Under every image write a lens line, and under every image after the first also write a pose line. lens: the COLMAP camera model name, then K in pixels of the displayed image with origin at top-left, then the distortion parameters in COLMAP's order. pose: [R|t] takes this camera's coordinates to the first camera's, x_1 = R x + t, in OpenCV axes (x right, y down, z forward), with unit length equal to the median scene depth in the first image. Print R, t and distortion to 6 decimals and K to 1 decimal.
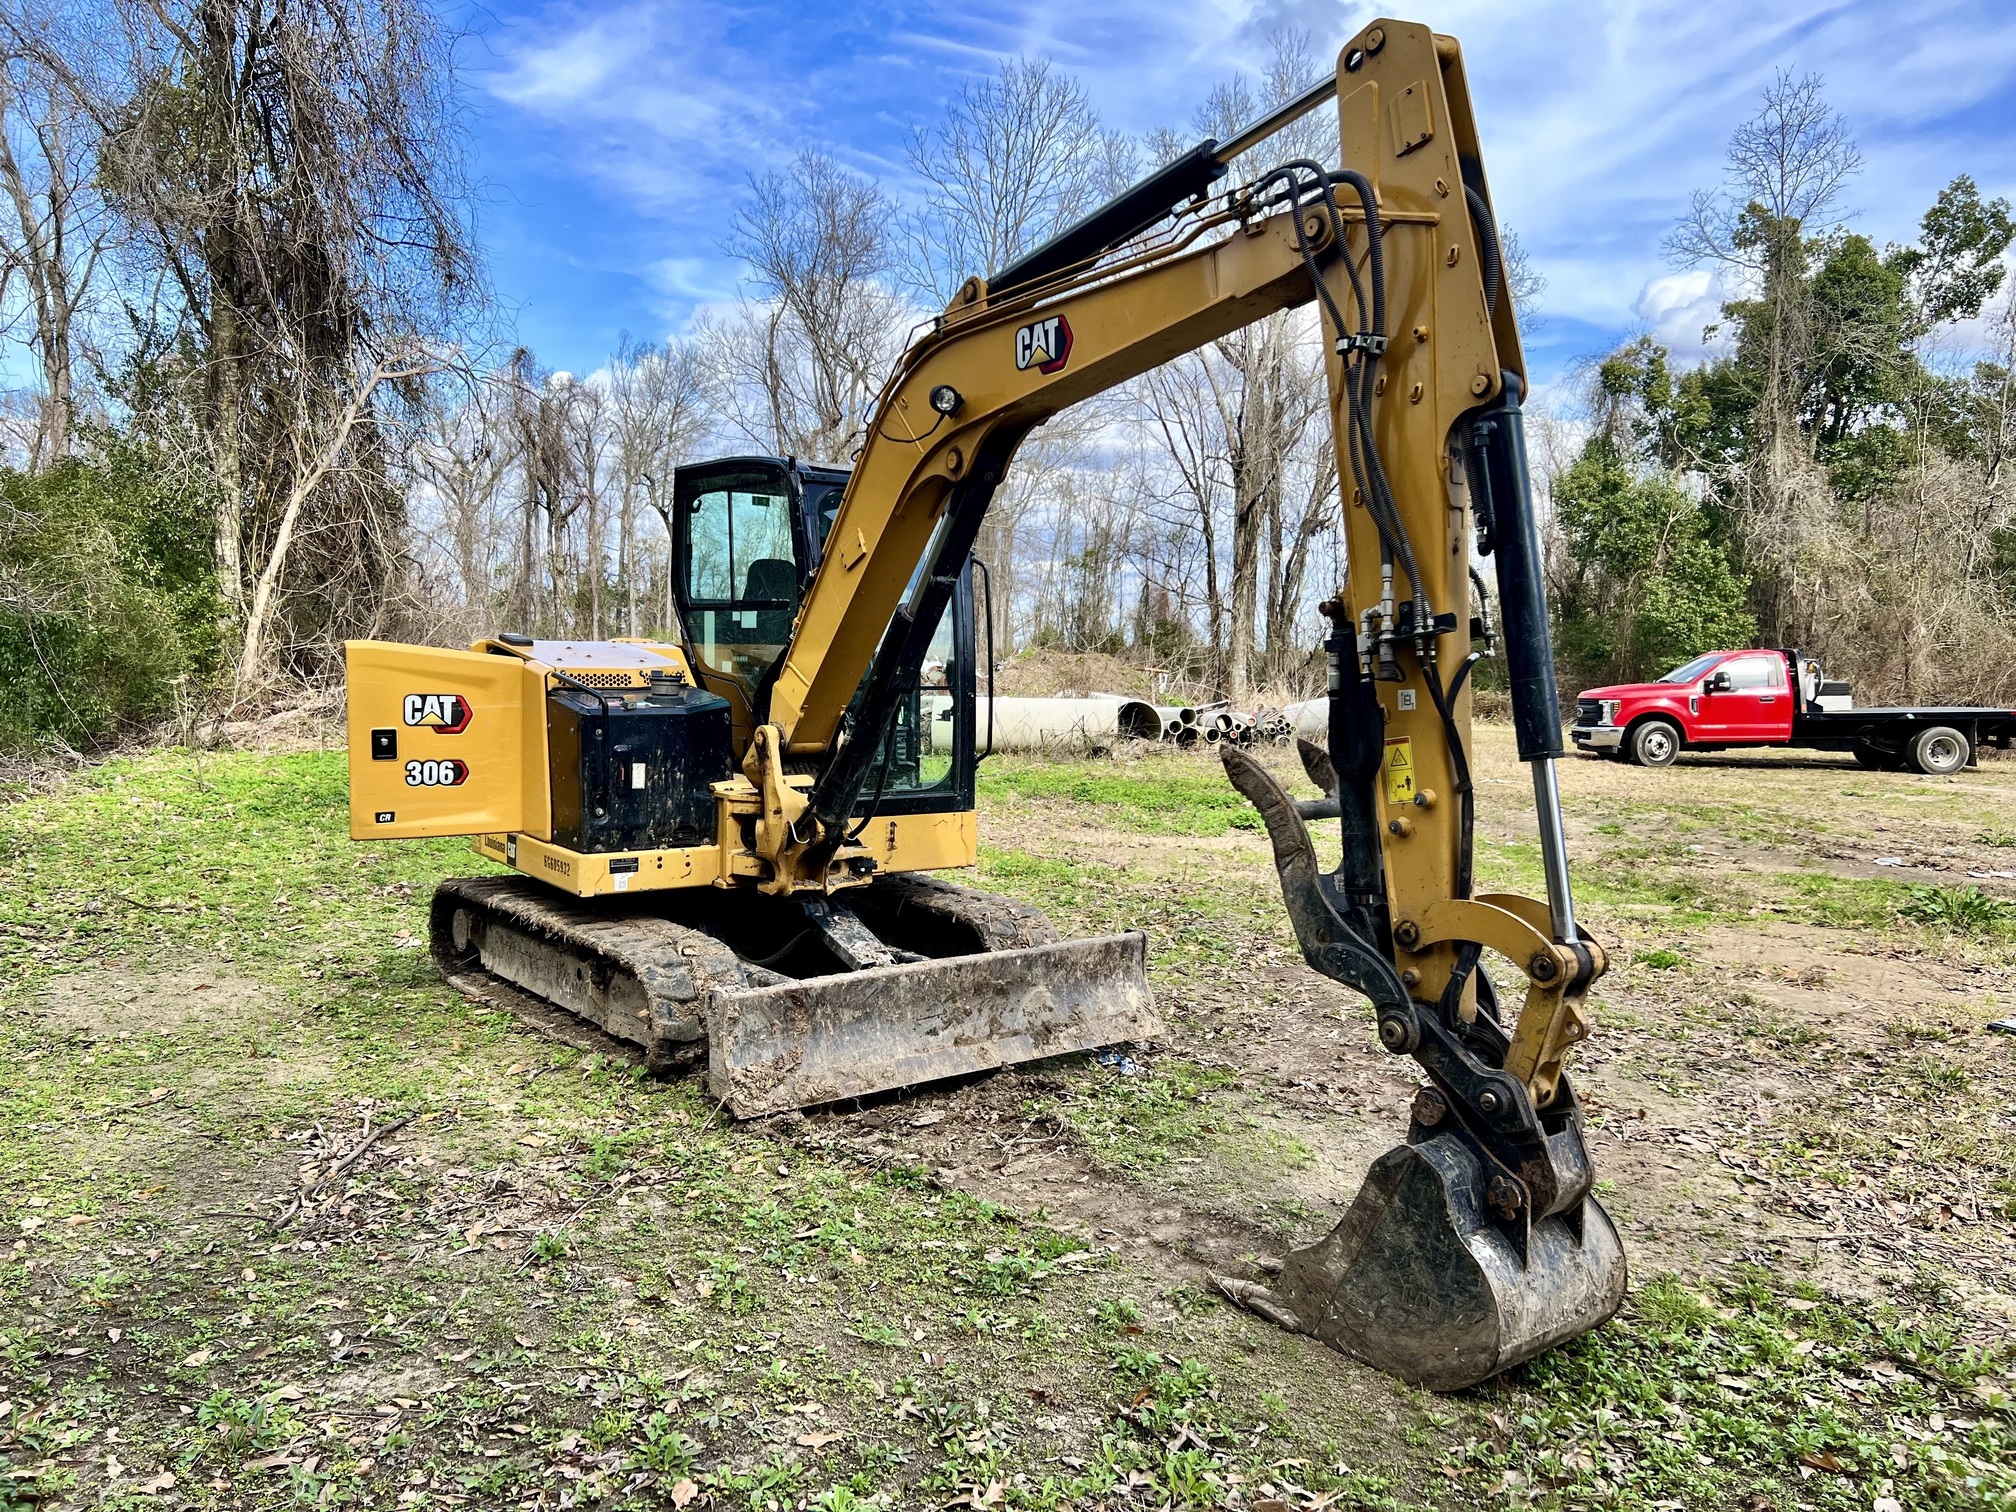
lens RADIAL K [[1542.8, 0, 1003.2], [0, 1542.8, 697.8], [0, 0, 1]] dist [0.079826, -0.119953]
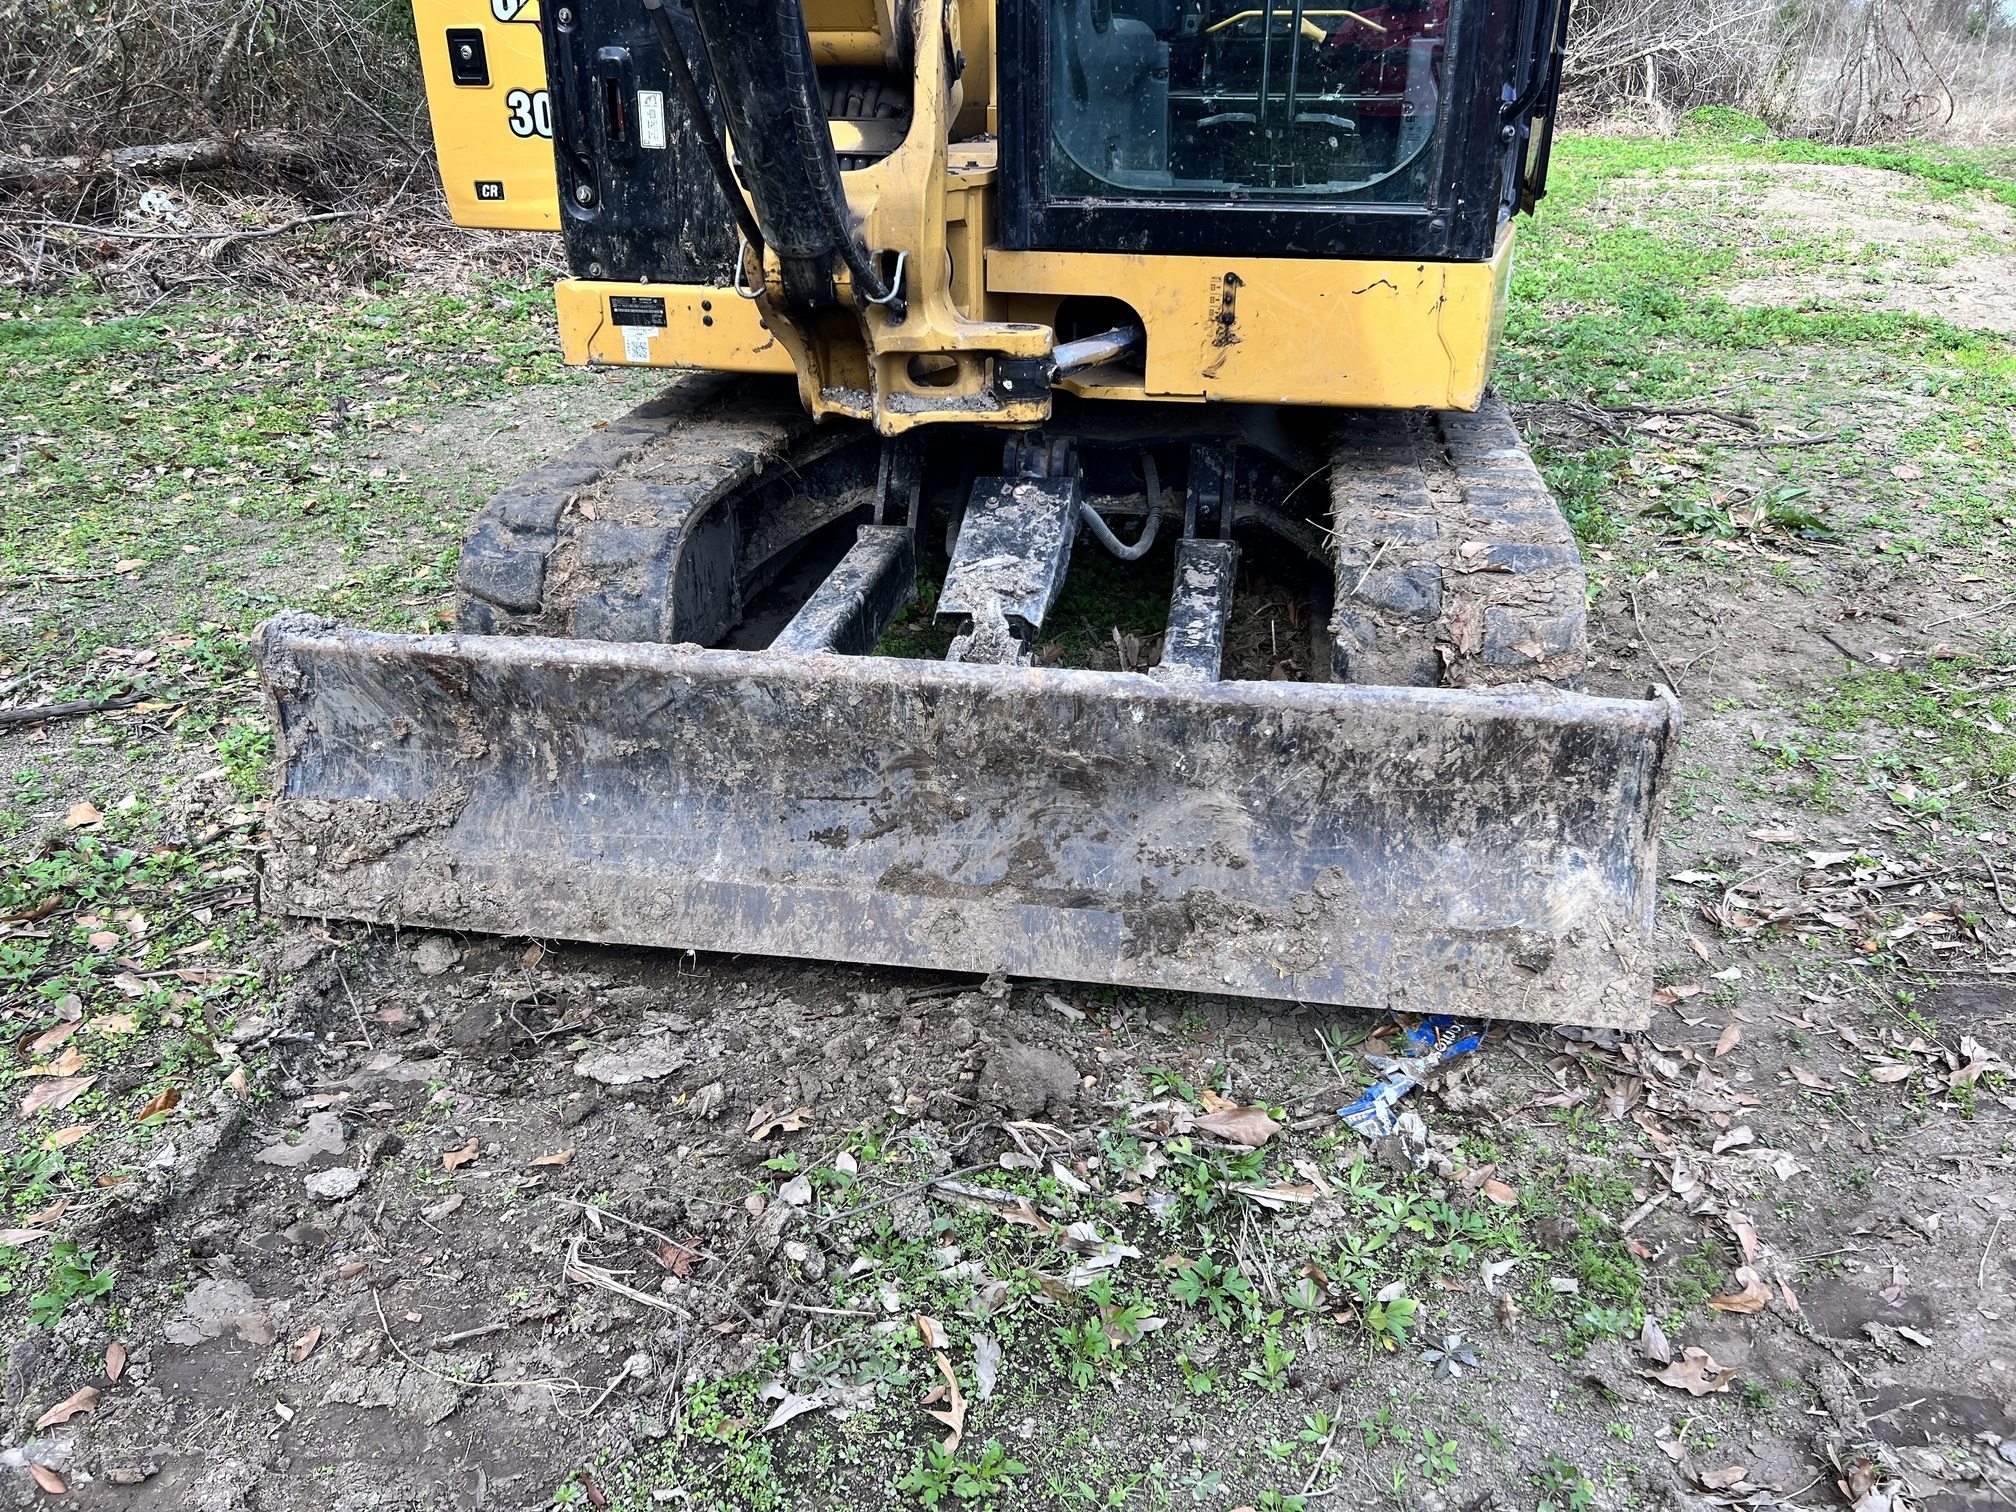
lens RADIAL K [[1508.3, 0, 1012.2], [0, 1508.3, 782.5], [0, 0, 1]] dist [0.001230, 0.001107]
pose [[0.675988, 0.308828, -0.669078, 0.208093], [-0.014634, 0.913395, 0.406812, 0.045050], [0.736767, -0.265209, 0.621963, 0.721181]]
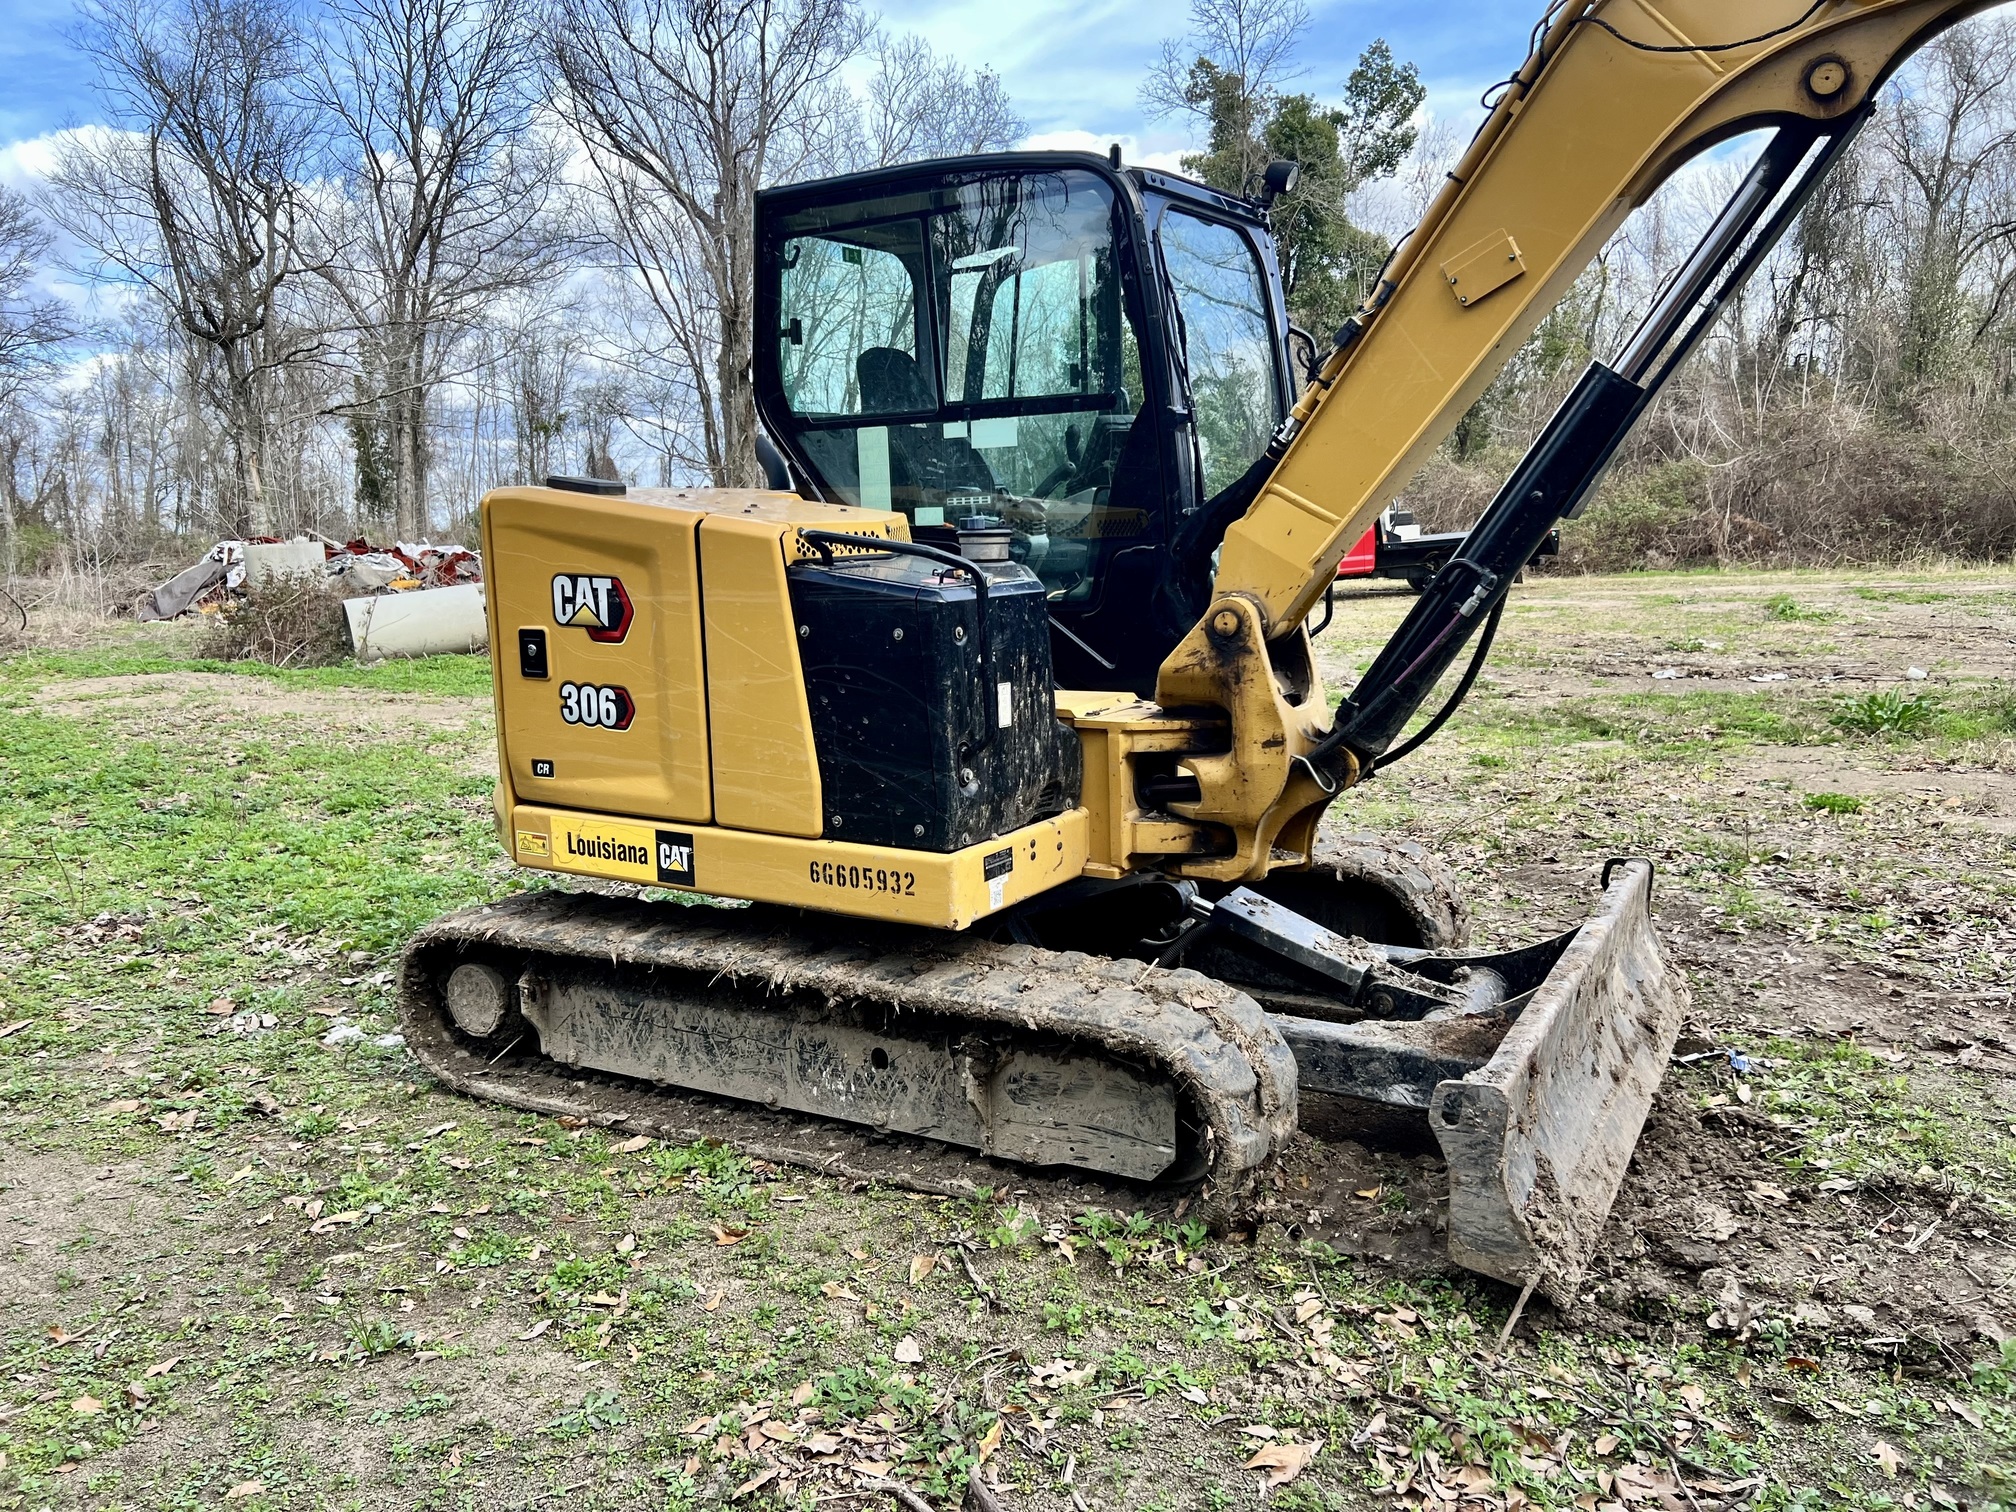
lens RADIAL K [[1542.8, 0, 1003.2], [0, 1542.8, 697.8], [0, 0, 1]] dist [0.079826, -0.119953]
pose [[0.927311, -0.092077, 0.362788, -0.428795], [0.061771, 0.993626, 0.094295, -0.004963], [-0.369158, -0.065031, 0.927088, 0.466771]]
